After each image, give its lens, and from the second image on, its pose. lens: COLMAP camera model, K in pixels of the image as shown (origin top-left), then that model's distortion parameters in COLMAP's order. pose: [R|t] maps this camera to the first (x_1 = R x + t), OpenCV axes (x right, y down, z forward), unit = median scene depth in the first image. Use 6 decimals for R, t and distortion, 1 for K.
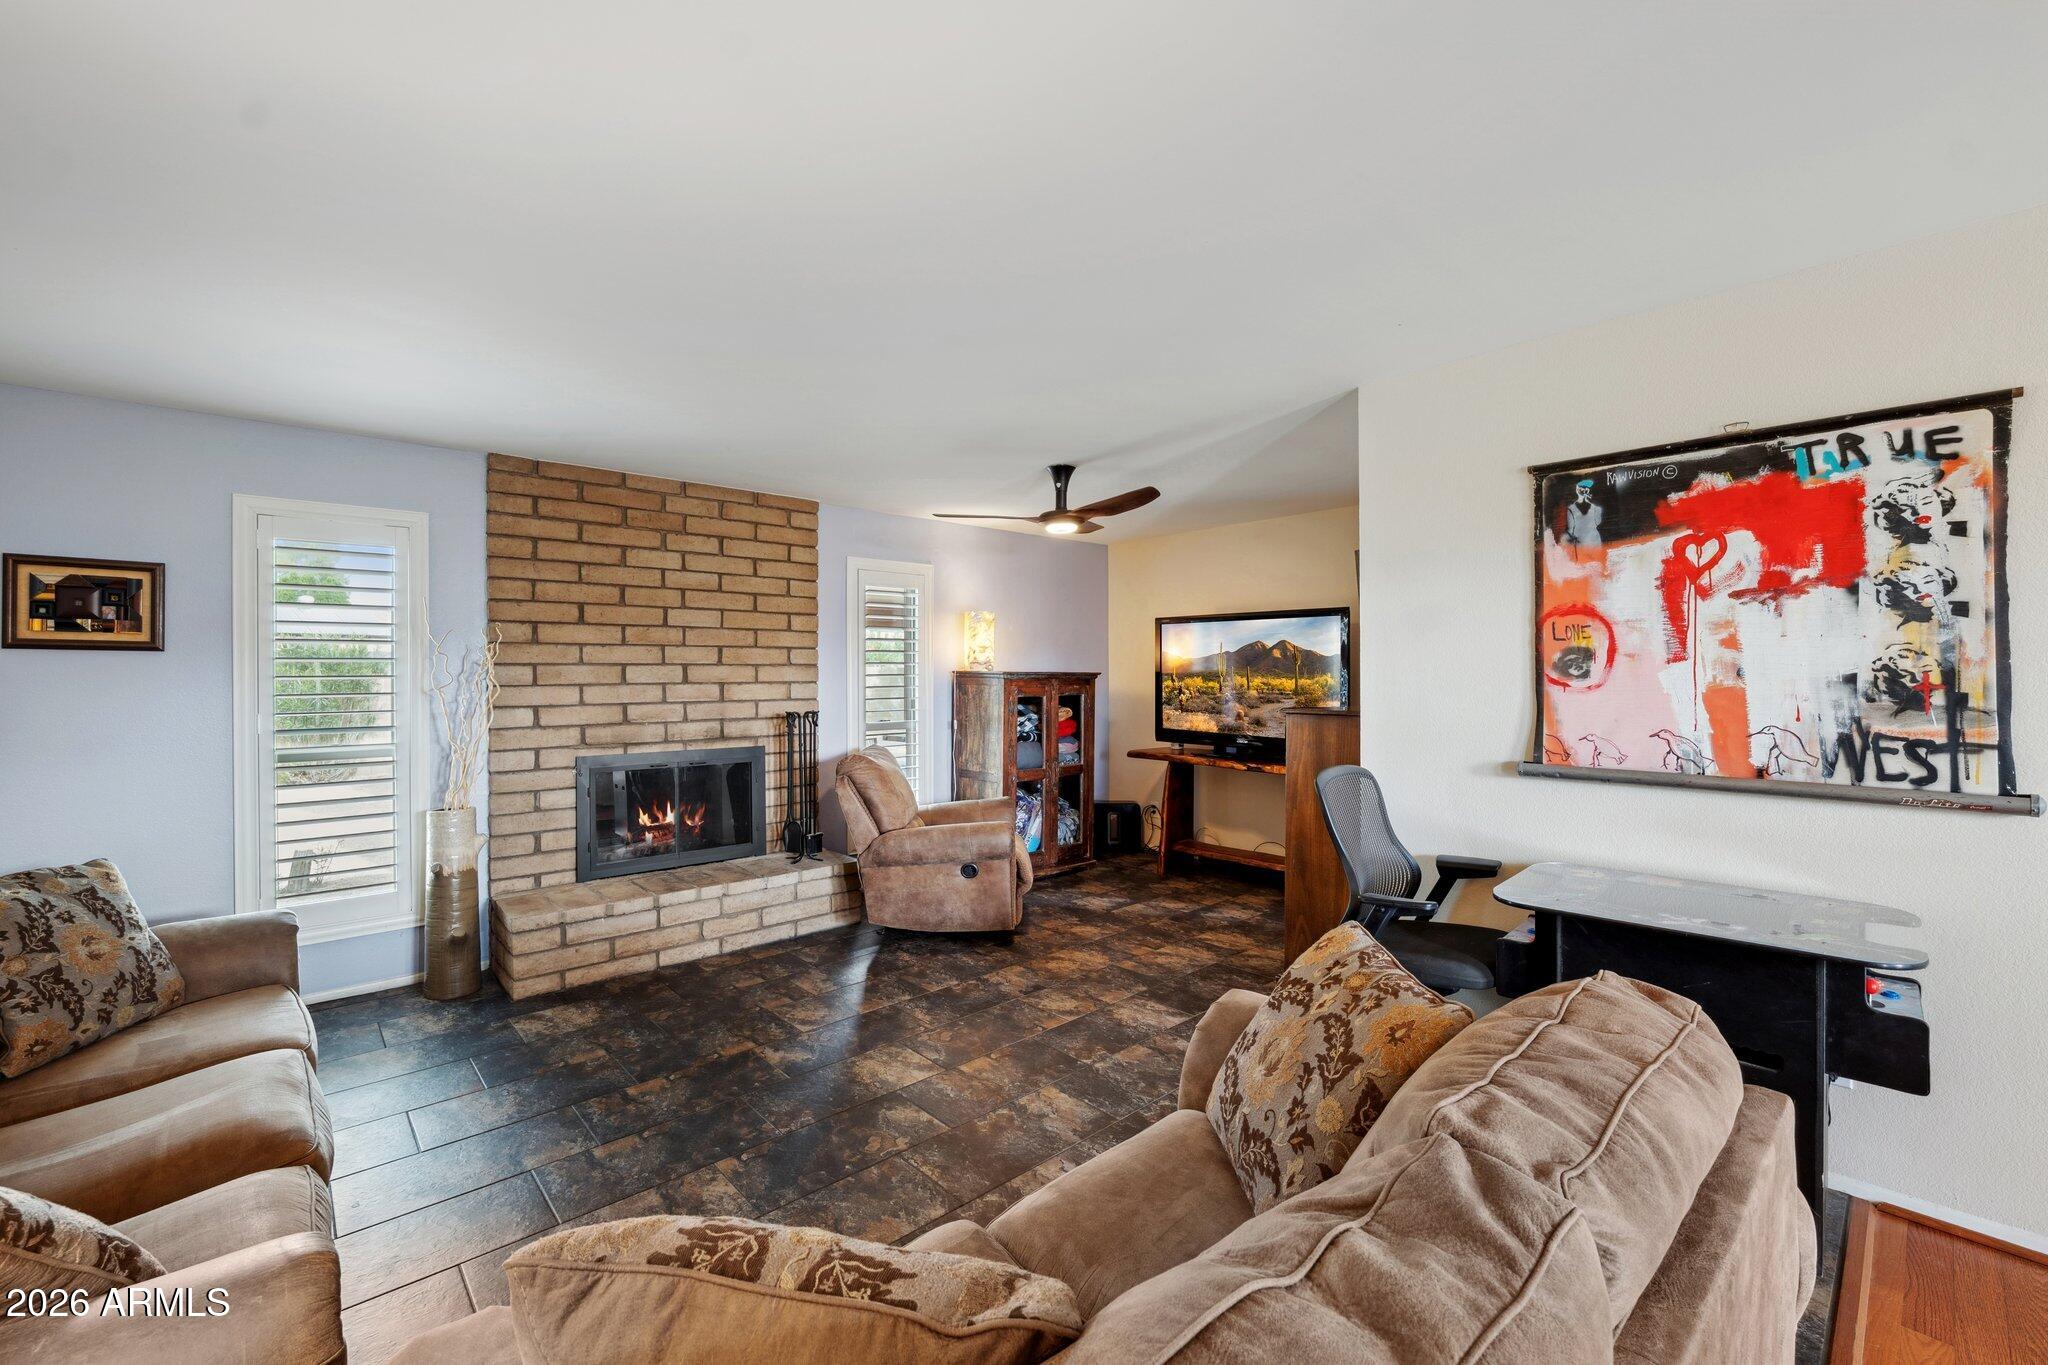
lens RADIAL K [[843.8, 0, 1028.5], [0, 843.8, 685.3], [0, 0, 1]] dist [-0.007473, -0.000428]
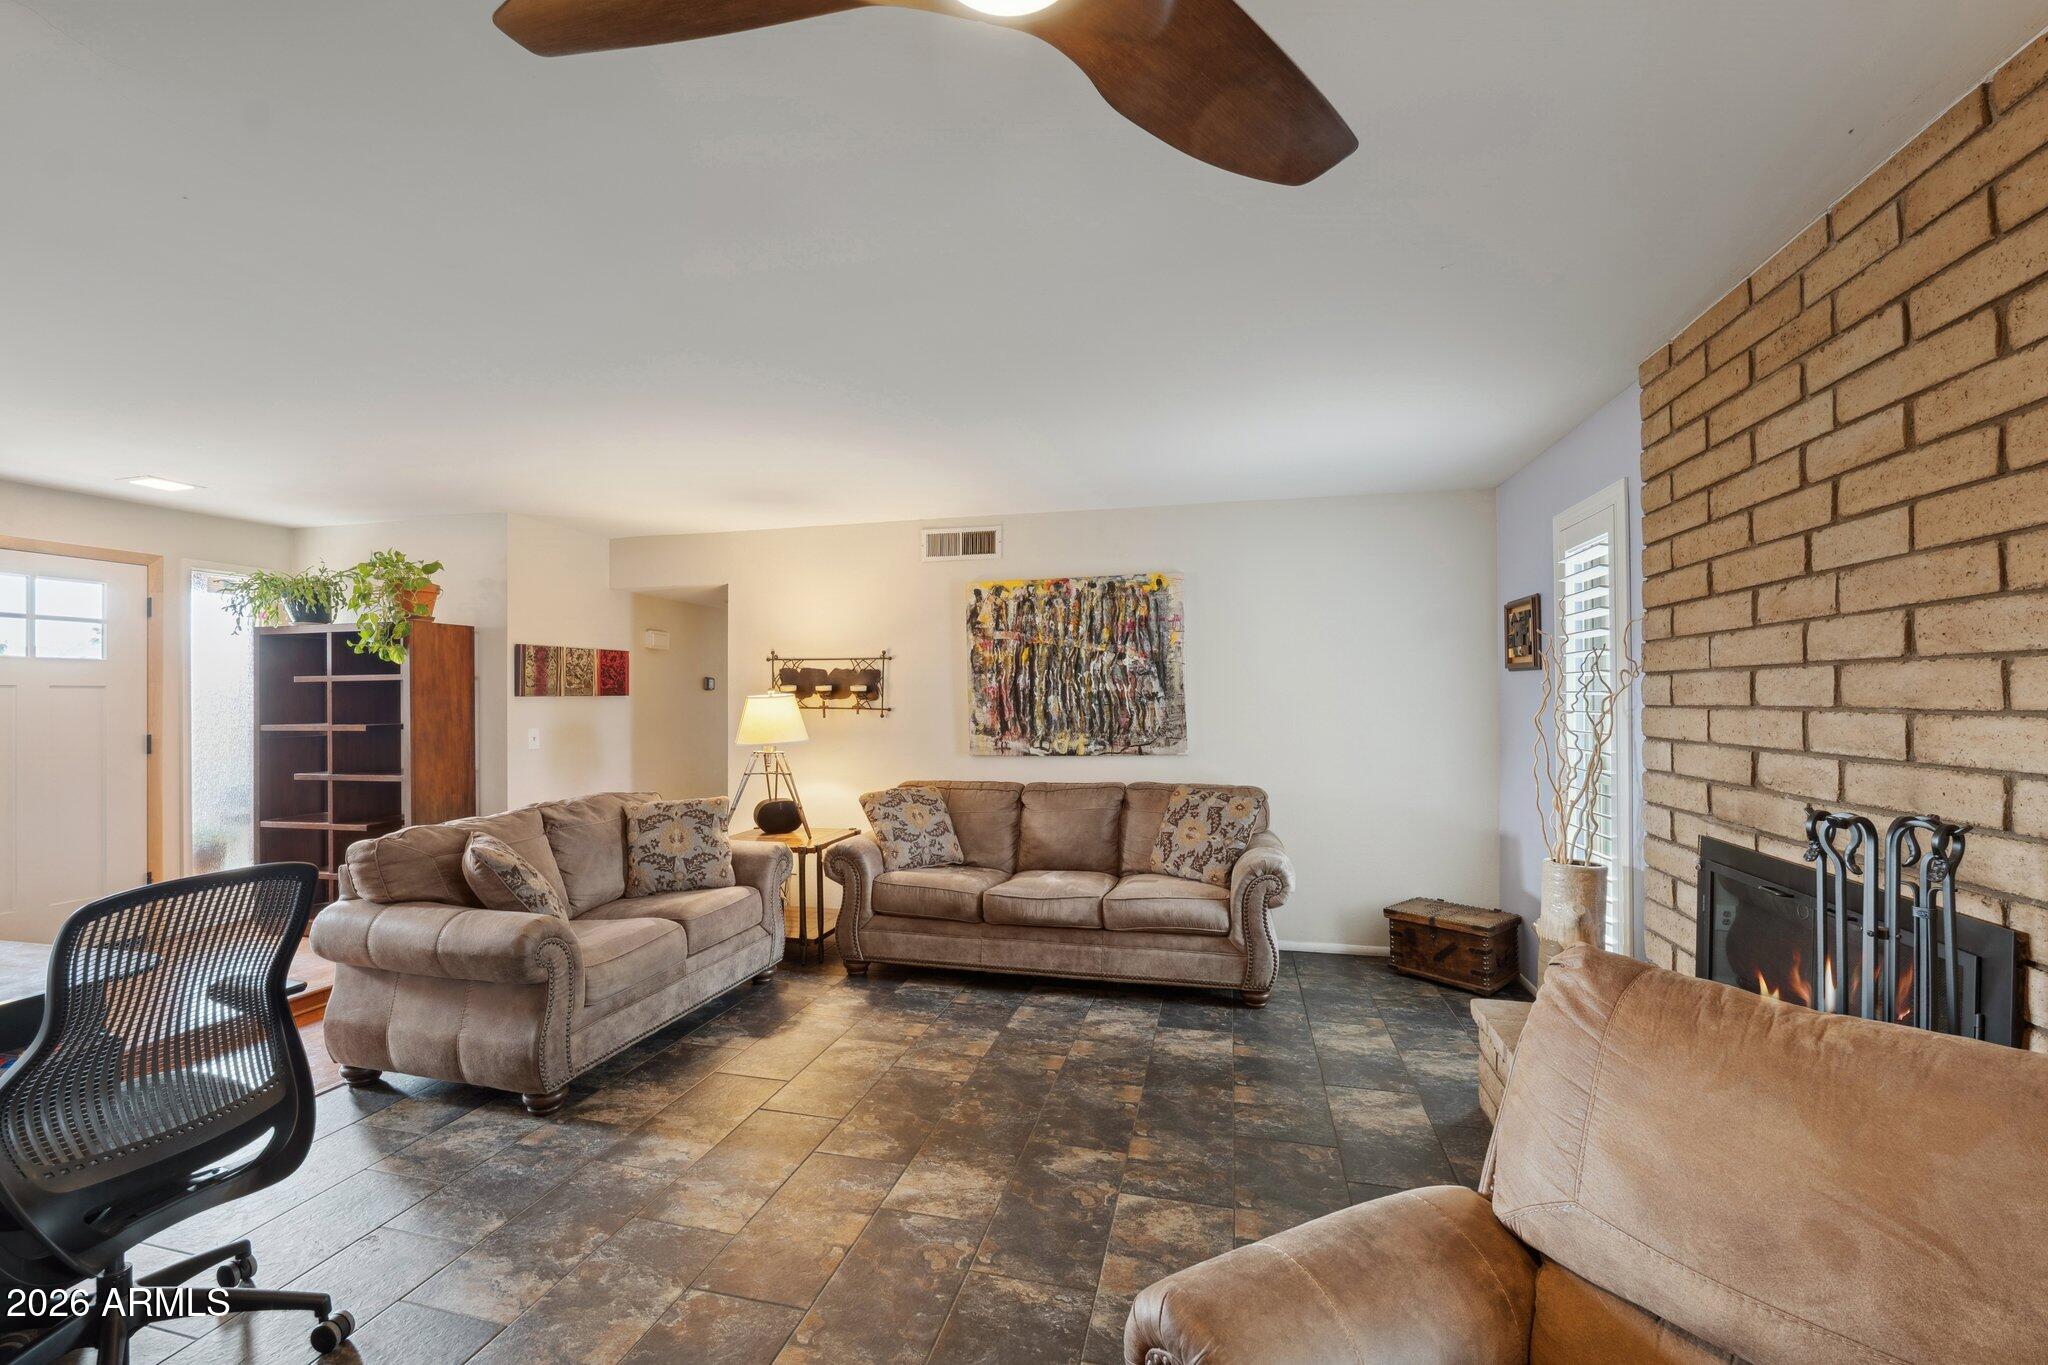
lens RADIAL K [[843.8, 0, 1011.4], [0, 843.8, 686.3], [0, 0, 1]] dist [-0.007473, -0.000428]
pose [[-0.845190, 0.005813, -0.534435, 0.204285], [0.006482, 0.999979, 0.000626, -0.023986], [0.534427, -0.002935, -0.845209, 1.657979]]
